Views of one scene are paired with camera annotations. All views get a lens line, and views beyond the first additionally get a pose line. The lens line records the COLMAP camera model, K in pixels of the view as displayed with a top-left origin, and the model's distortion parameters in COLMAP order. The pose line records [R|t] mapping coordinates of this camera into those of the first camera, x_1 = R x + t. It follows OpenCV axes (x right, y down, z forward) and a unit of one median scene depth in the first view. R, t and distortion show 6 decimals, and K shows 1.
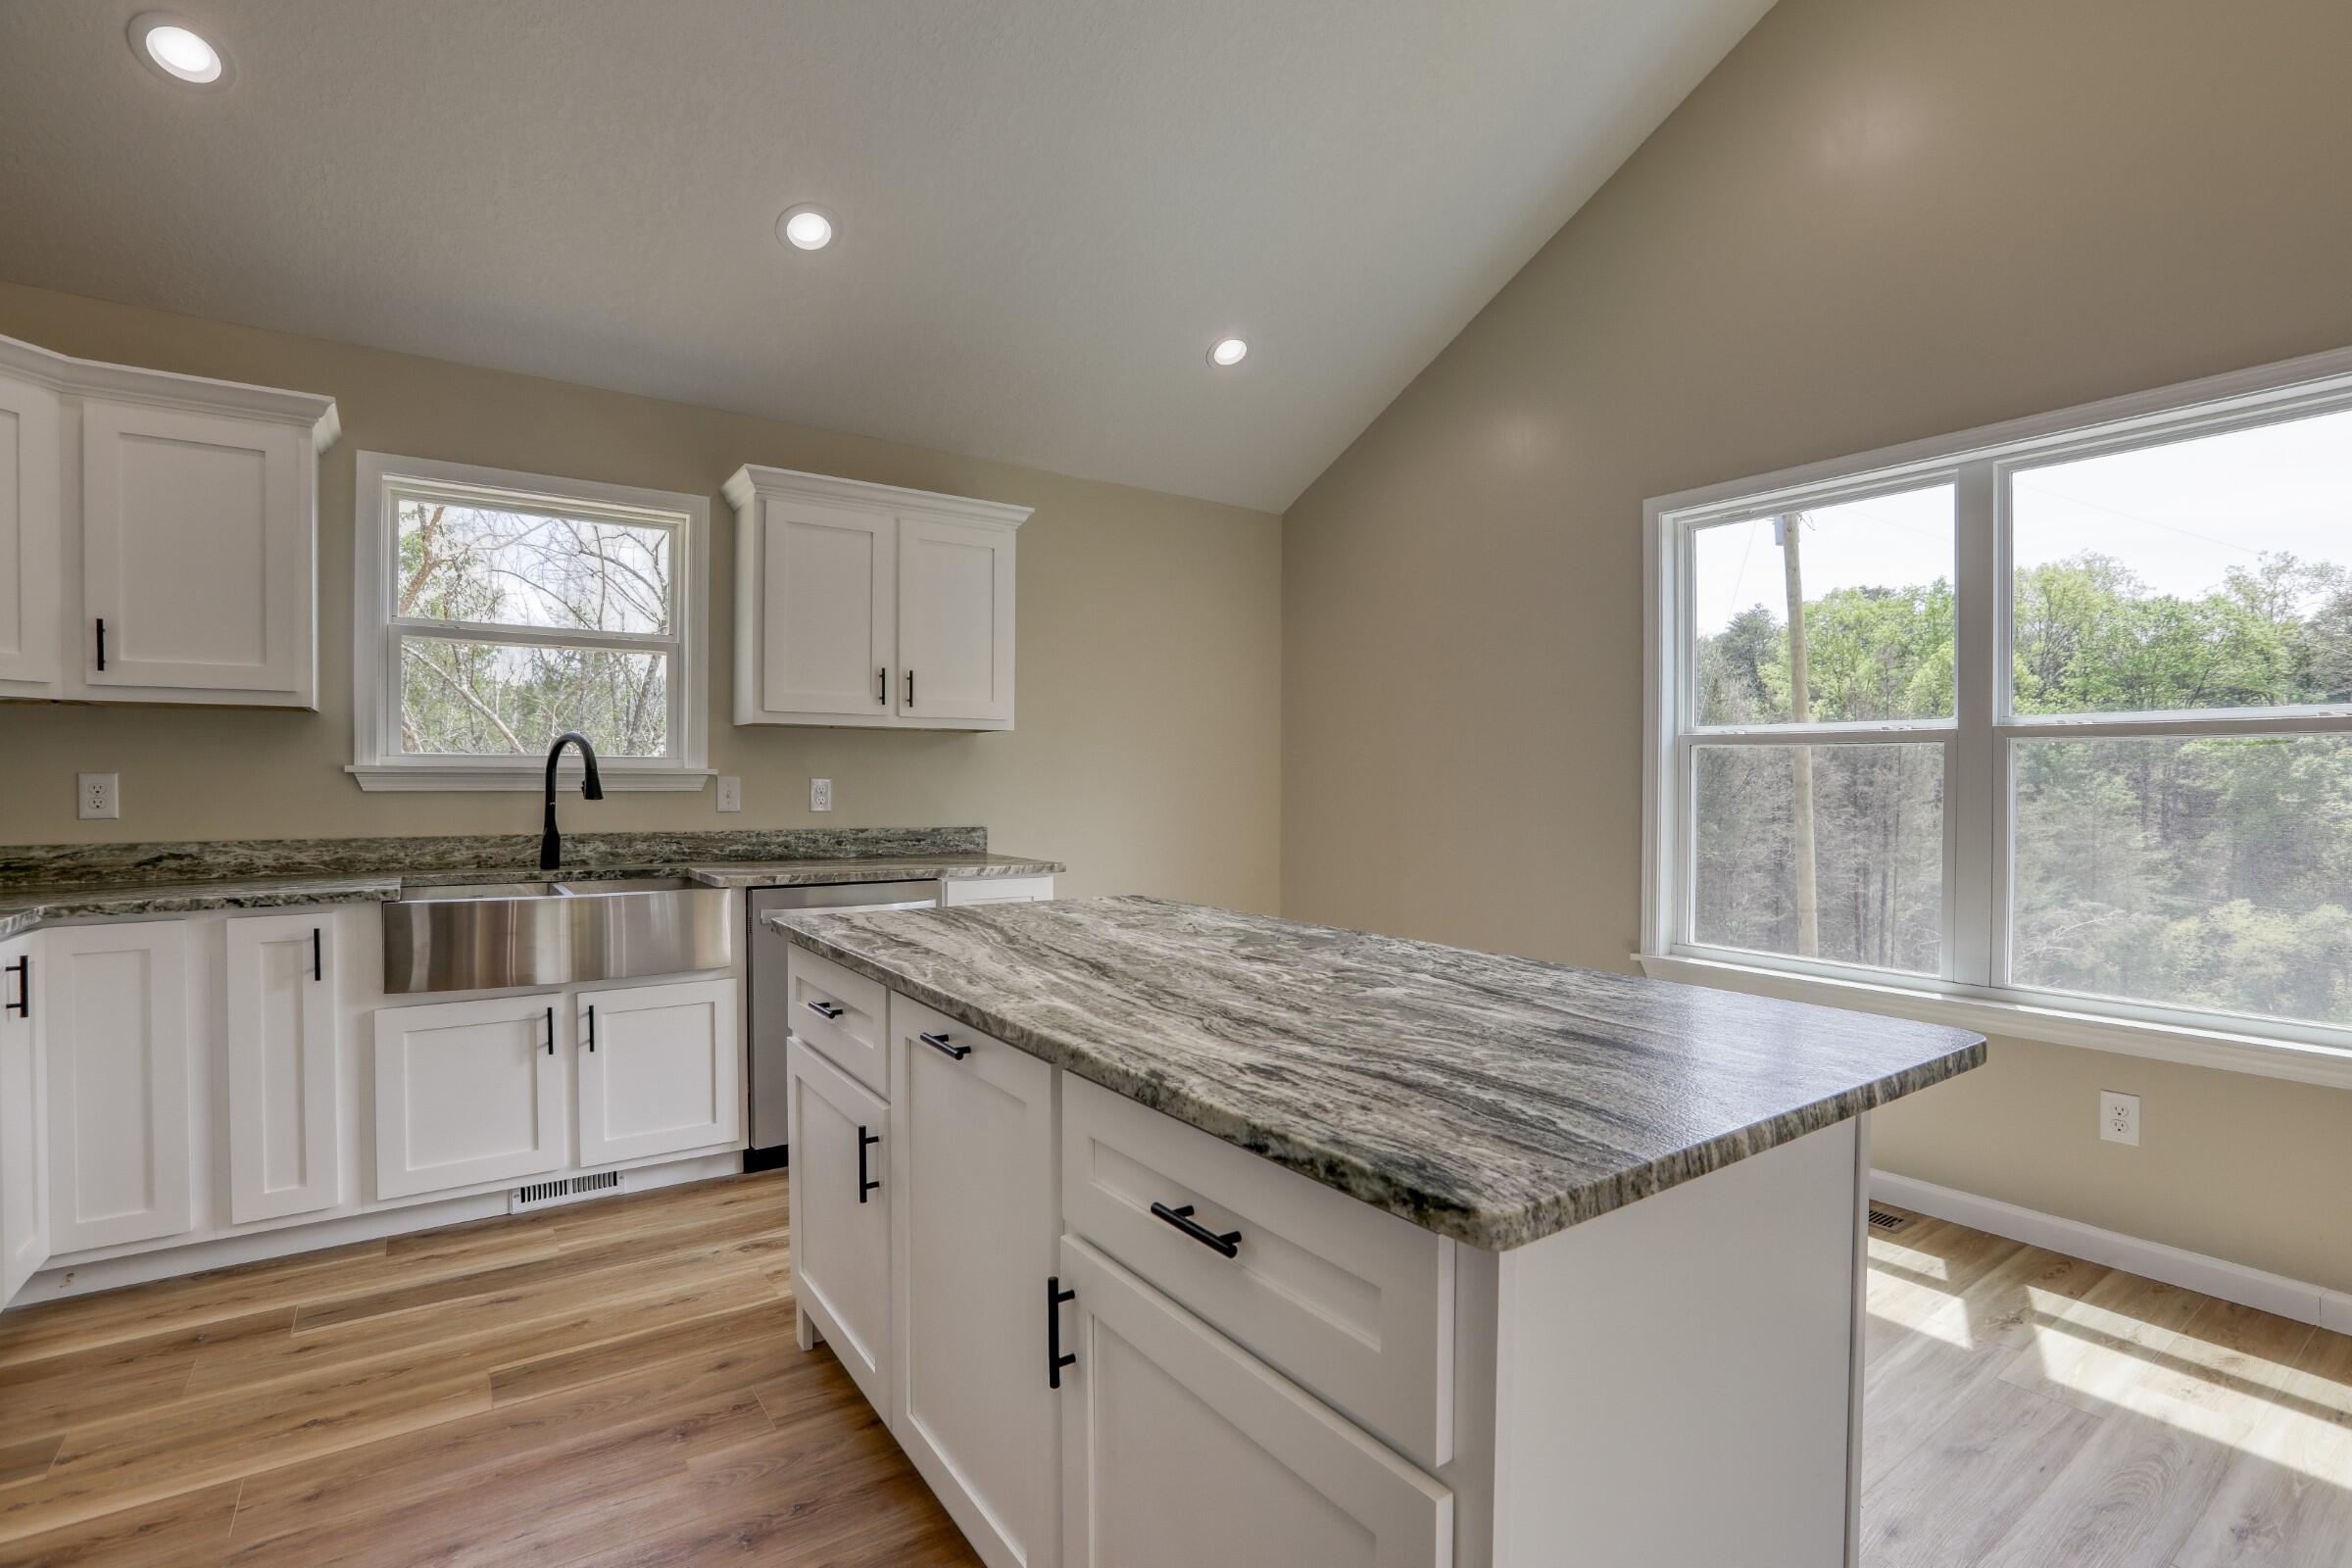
lens RADIAL K [[1080.9, 0, 1171.9], [0, 1080.9, 796.2], [0, 0, 1]] dist [-0.054628, 0.025344]
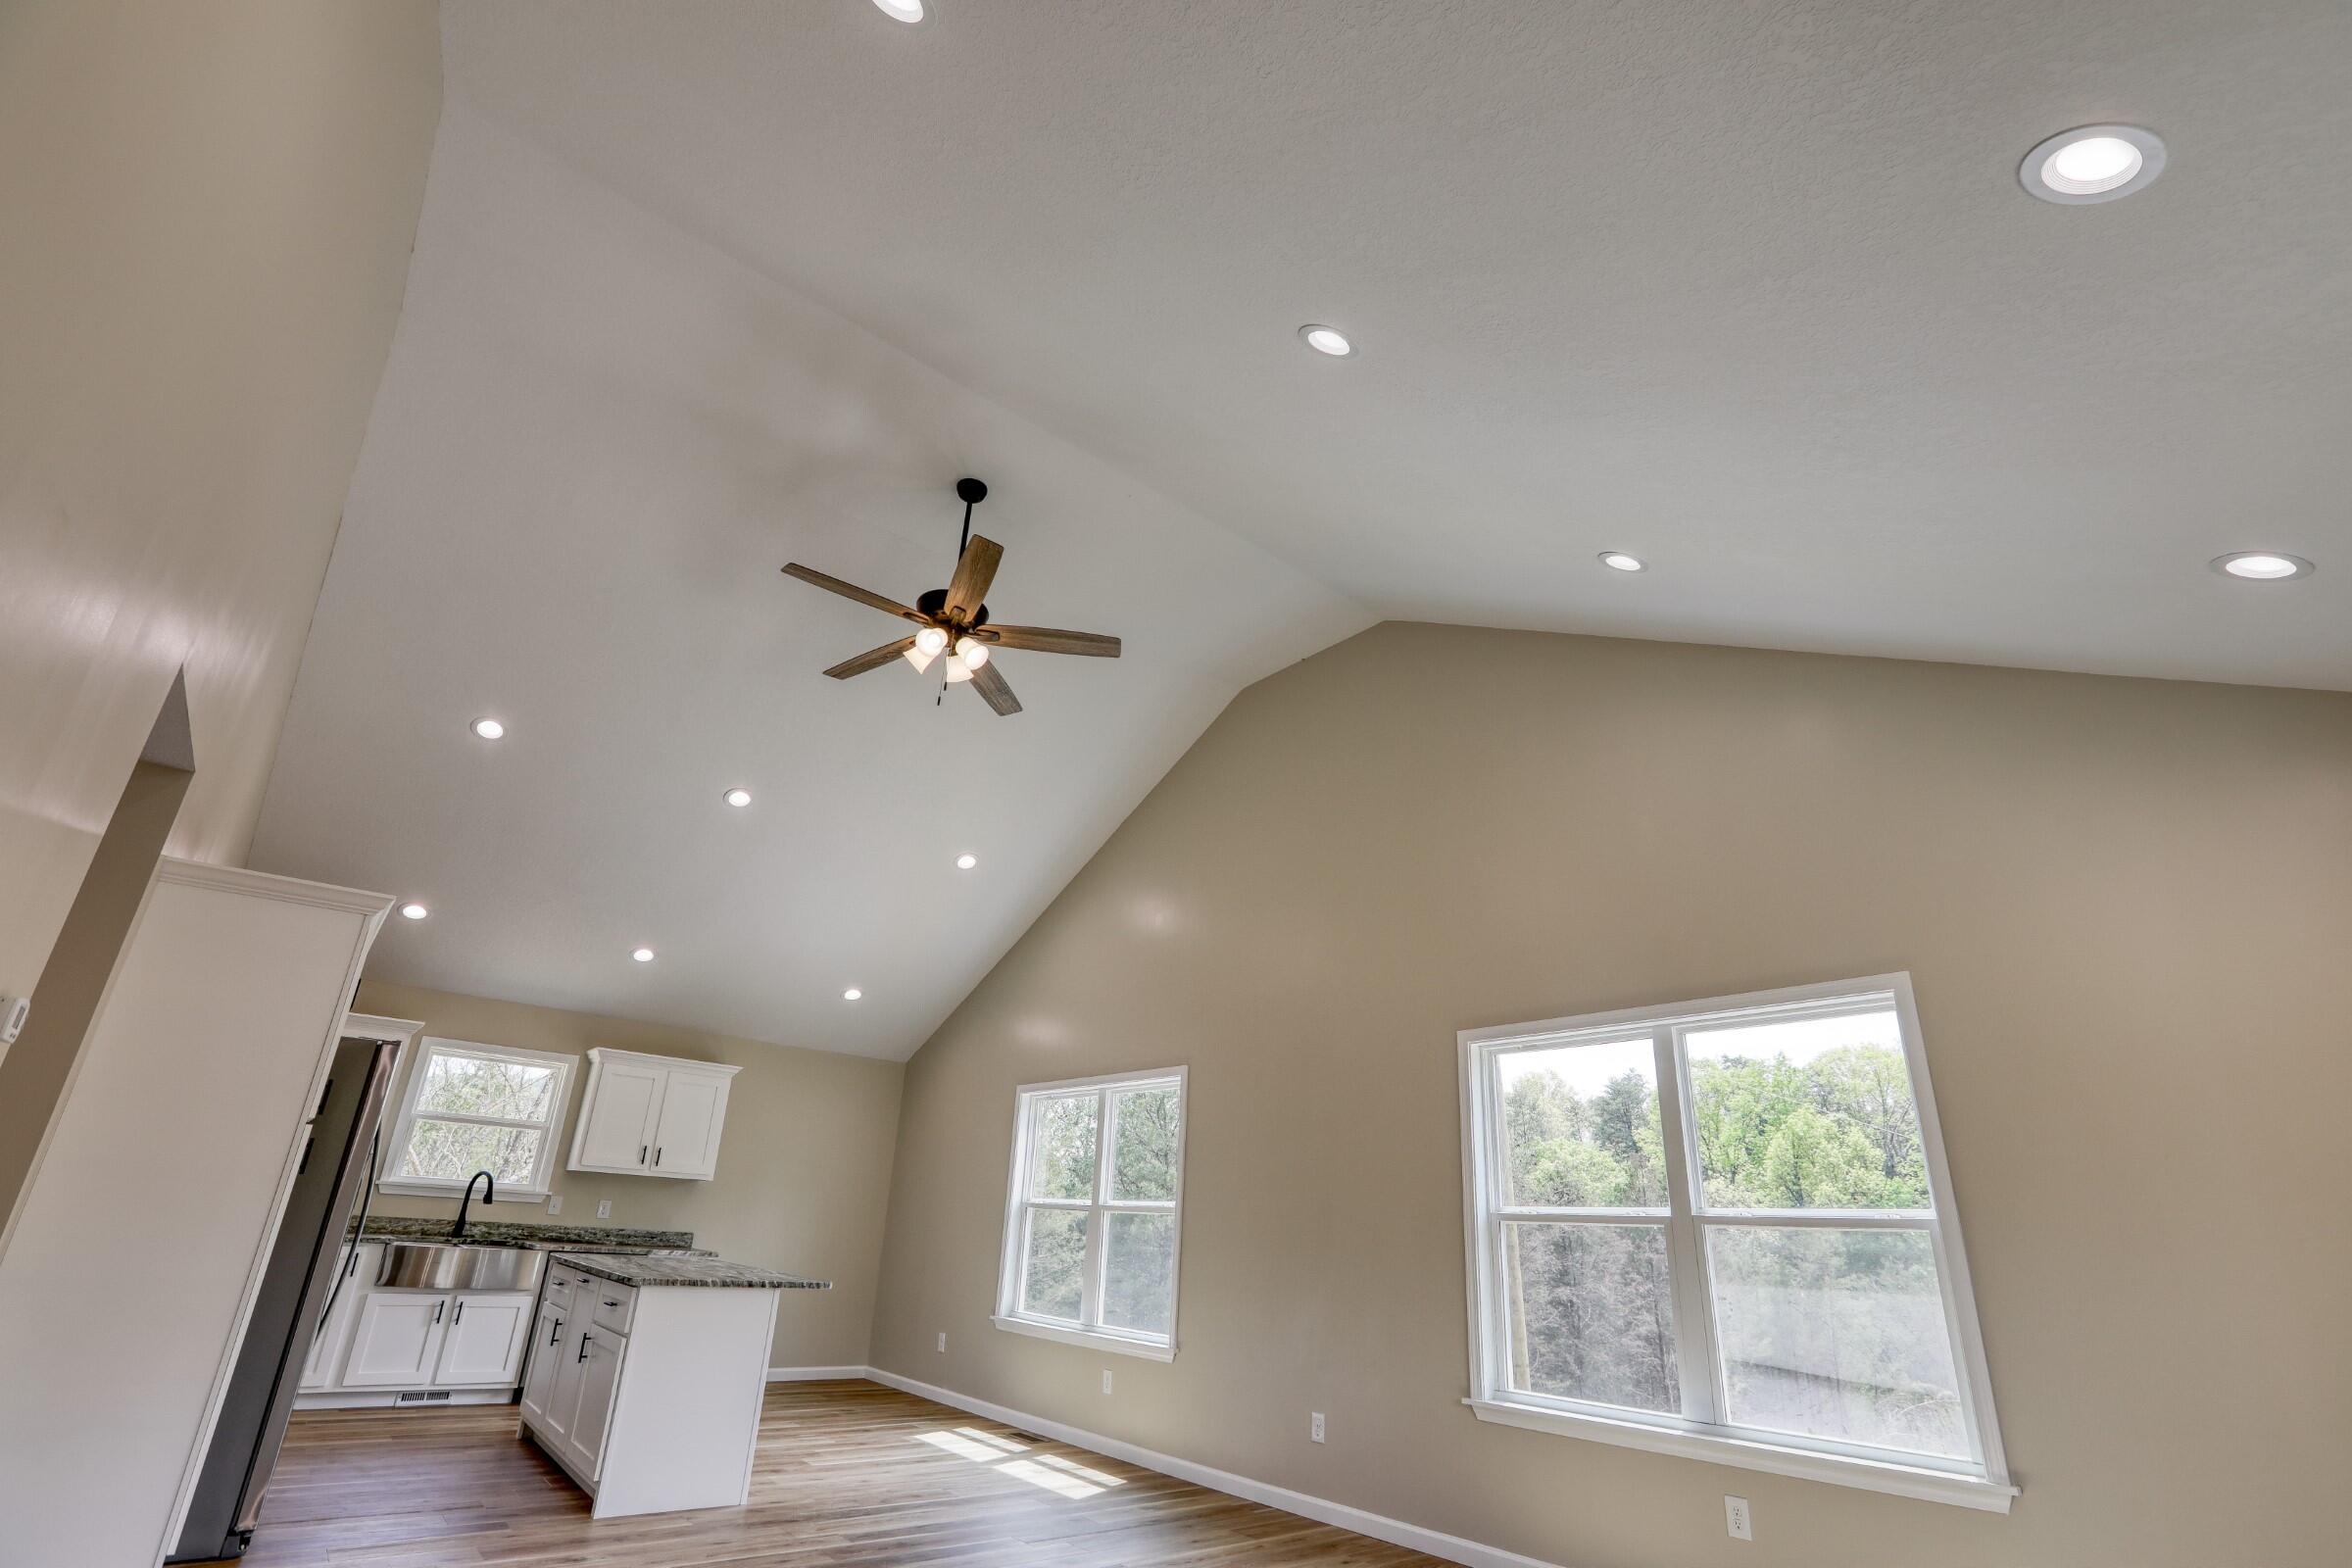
lens RADIAL K [[1080.9, 0, 1171.9], [0, 1080.9, 796.2], [0, 0, 1]] dist [-0.054628, 0.025344]
pose [[0.996246, 0.068378, 0.053097, 0.633635], [-0.042565, 0.920947, -0.387357, 0.011499], [-0.075386, 0.383642, 0.920400, -1.317054]]
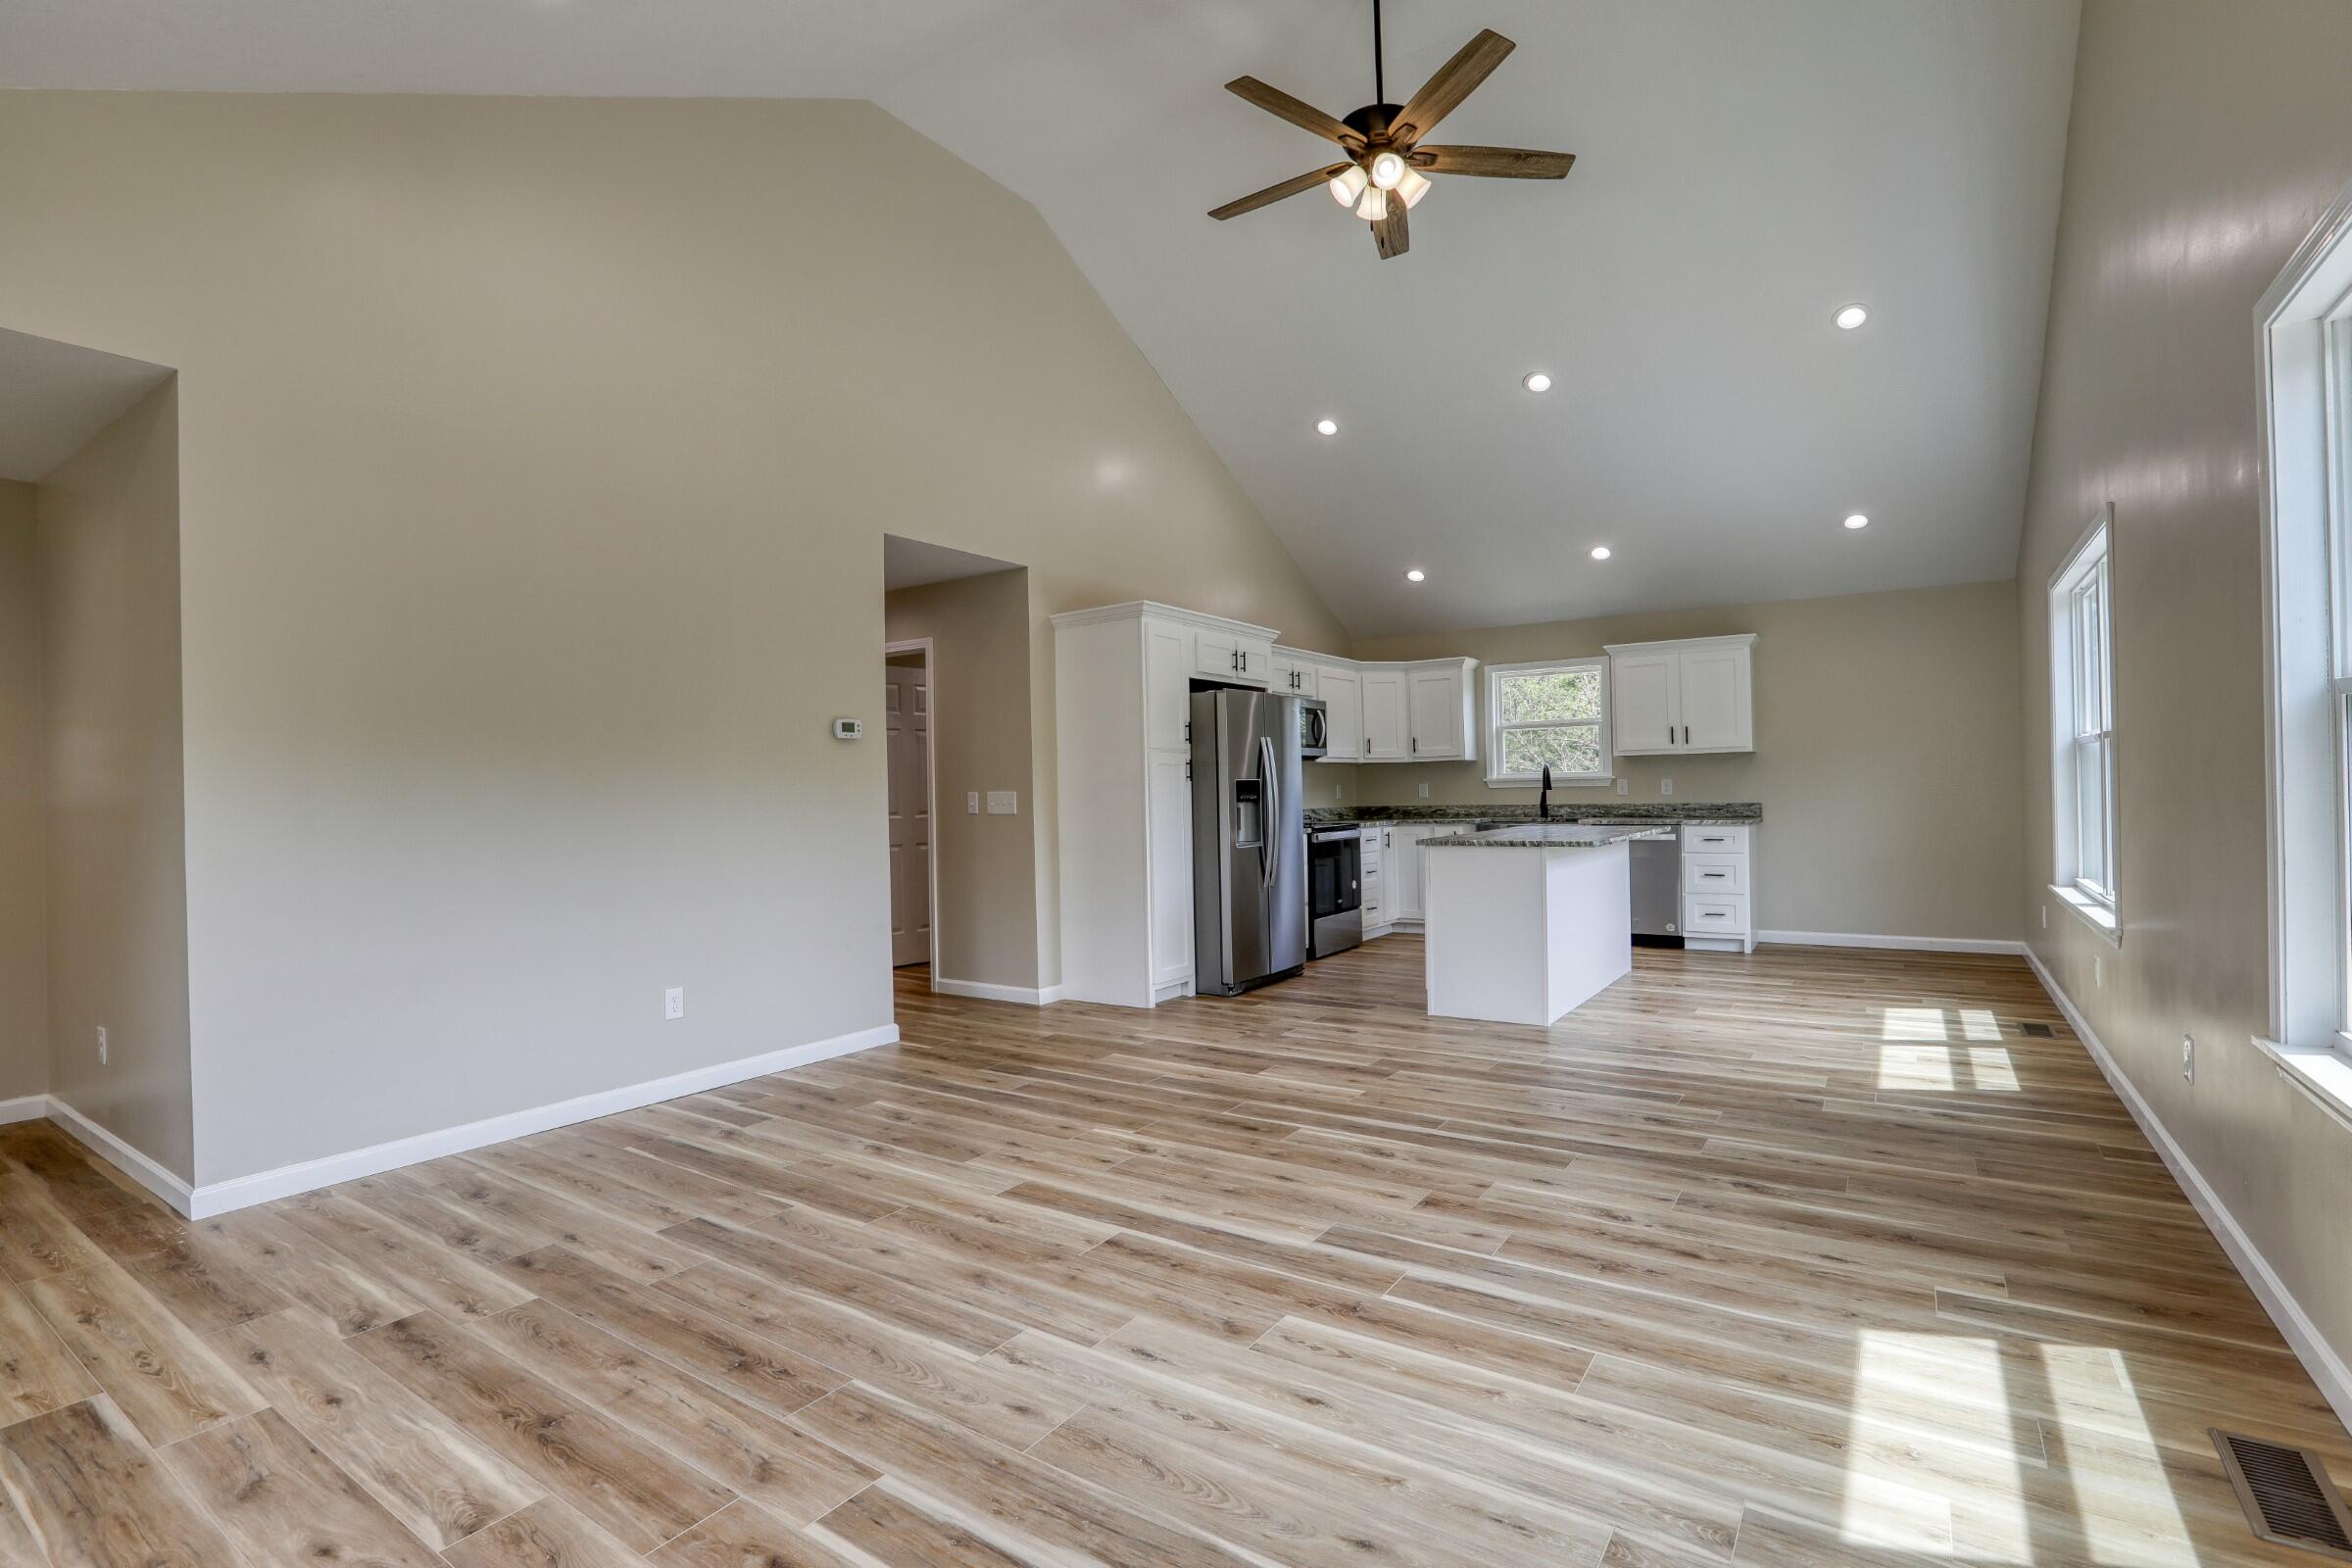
lens RADIAL K [[1080.9, 0, 1171.9], [0, 1080.9, 796.2], [0, 0, 1]] dist [-0.054628, 0.025344]
pose [[0.361901, -0.007779, -0.932184, 1.455912], [0.010814, 0.999933, -0.004146, 0.017687], [0.932154, -0.008580, 0.361961, -0.740884]]
